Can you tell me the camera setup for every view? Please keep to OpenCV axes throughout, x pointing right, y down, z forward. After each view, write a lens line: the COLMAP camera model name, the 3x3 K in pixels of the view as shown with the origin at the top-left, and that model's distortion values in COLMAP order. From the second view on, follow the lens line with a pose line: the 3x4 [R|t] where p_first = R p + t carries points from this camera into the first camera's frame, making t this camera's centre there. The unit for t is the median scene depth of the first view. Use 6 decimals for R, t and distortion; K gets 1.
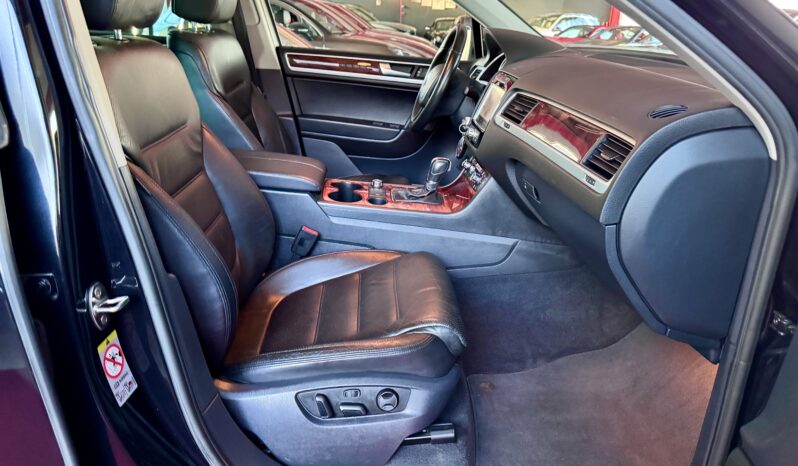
lens RADIAL K [[558.8, 0, 399.0], [0, 558.8, 233.0], [0, 0, 1]] dist [0.066606, -0.140299]
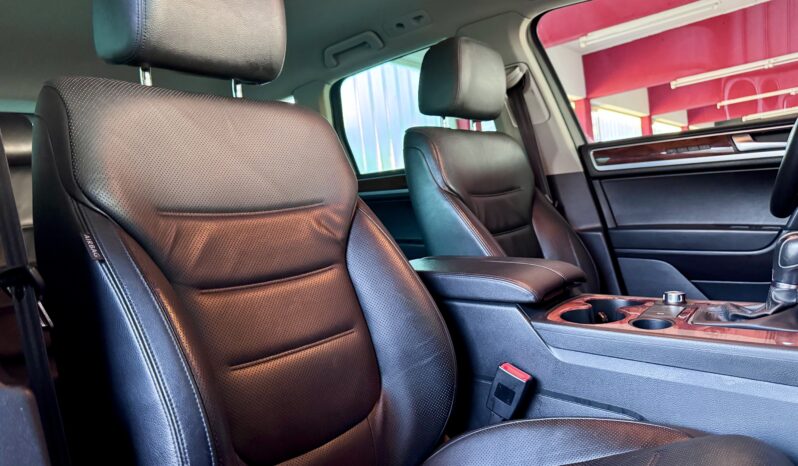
lens RADIAL K [[558.8, 0, 399.0], [0, 558.8, 233.0], [0, 0, 1]] dist [0.066606, -0.140299]
pose [[0.748302, -0.108763, -0.654381, 0.121453], [-0.095649, 0.958468, -0.268681, 0.021635], [0.656426, 0.263646, 0.706821, 0.431286]]
